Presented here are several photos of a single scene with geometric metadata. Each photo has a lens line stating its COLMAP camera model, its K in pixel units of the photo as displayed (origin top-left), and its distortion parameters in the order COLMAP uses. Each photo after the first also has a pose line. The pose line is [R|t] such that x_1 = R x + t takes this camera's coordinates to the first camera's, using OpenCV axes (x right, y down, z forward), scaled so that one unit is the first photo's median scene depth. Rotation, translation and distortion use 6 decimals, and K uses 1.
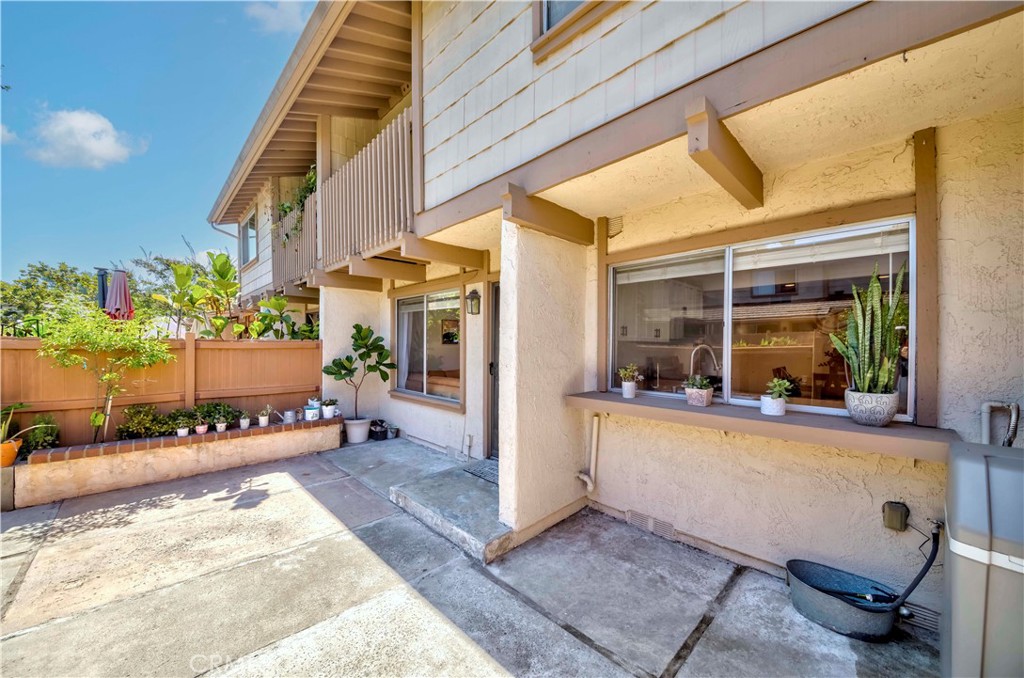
lens RADIAL K [[372.2, 0, 510.3], [0, 372.2, 344.0], [0, 0, 1]] dist [0.000760, -0.006093]
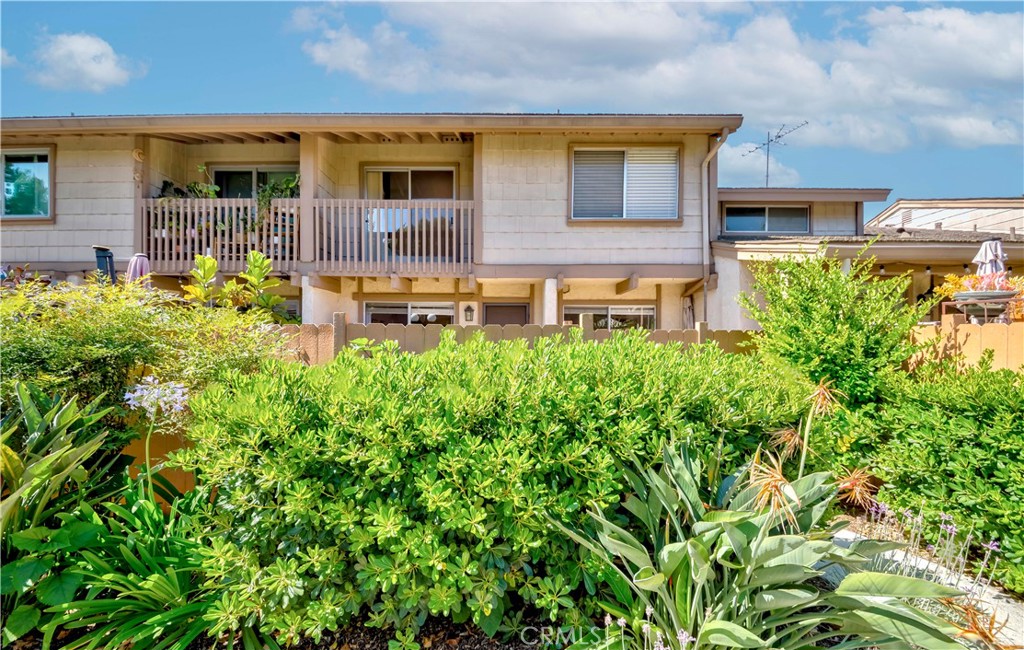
lens RADIAL K [[377.9, 0, 512.1], [0, 377.9, 339.9], [0, 0, 1]] dist [0.024905, -0.026434]
pose [[0.700448, 0.007072, 0.713668, -1.681003], [-0.005975, 0.999974, -0.004044, 0.015134], [-0.713678, -0.001432, 0.700472, -0.423018]]
